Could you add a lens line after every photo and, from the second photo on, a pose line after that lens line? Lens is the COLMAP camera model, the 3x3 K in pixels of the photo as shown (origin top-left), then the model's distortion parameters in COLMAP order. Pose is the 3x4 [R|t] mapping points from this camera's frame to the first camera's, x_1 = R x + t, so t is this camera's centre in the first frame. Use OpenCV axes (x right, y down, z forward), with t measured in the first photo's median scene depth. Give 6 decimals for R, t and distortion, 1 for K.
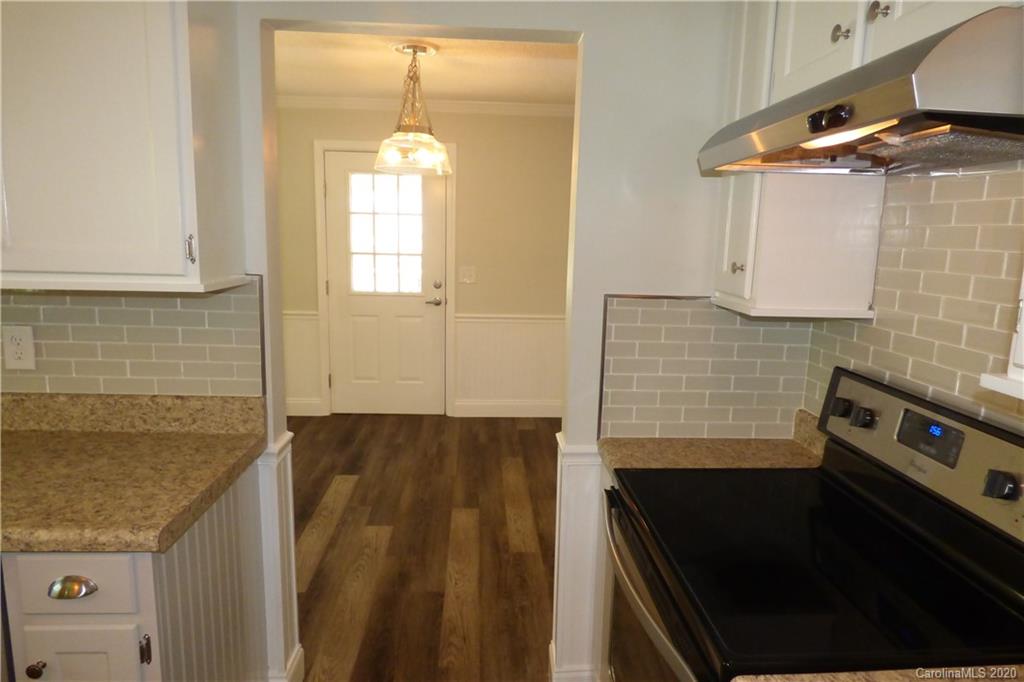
lens RADIAL K [[625.0, 0, 518.3], [0, 625.0, 337.5], [0, 0, 1]] dist [-0.011967, -0.000330]
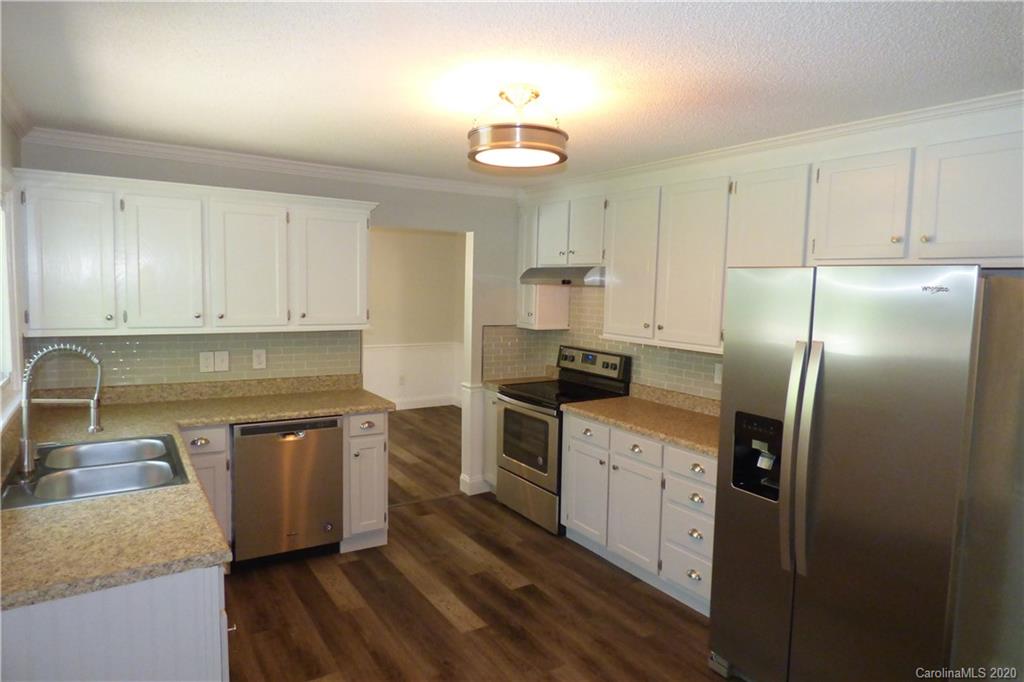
lens RADIAL K [[625.0, 0, 518.3], [0, 625.0, 337.5], [0, 0, 1]] dist [-0.011967, -0.000330]
pose [[0.868209, -0.050772, 0.493594, -1.104216], [0.082082, 0.995742, -0.041955, 0.112182], [-0.489362, 0.076941, 0.868680, -1.464800]]
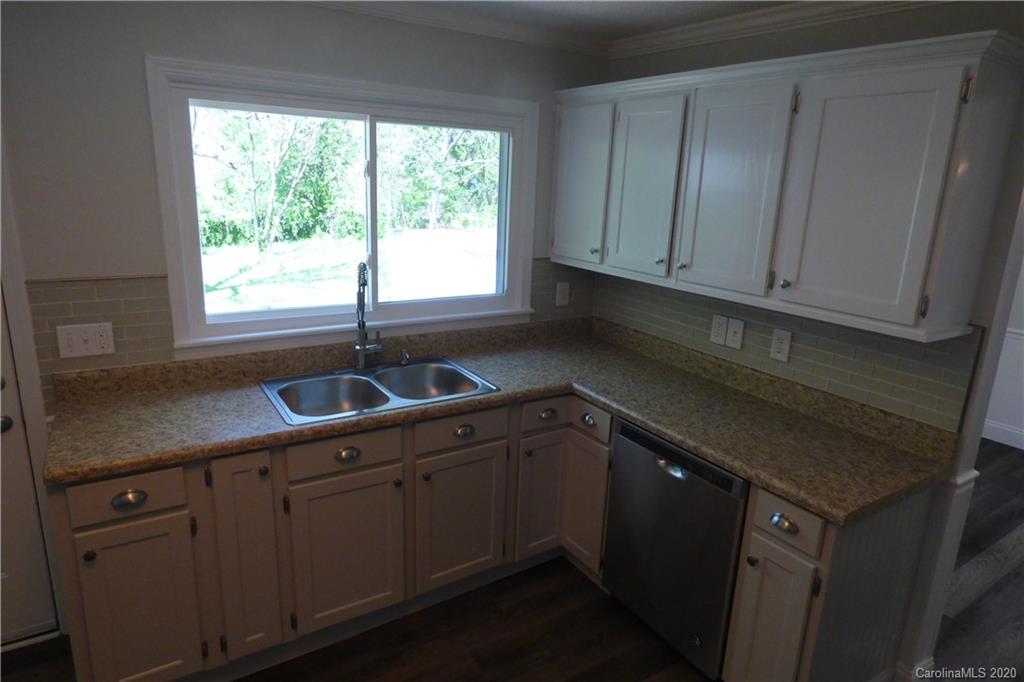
lens RADIAL K [[625.0, 0, 518.3], [0, 625.0, 337.5], [0, 0, 1]] dist [-0.011967, -0.000330]
pose [[0.496894, 0.207466, -0.842647, 0.103639], [-0.168178, 0.975616, 0.141032, -0.101556], [0.851359, 0.071637, 0.519669, -0.265547]]
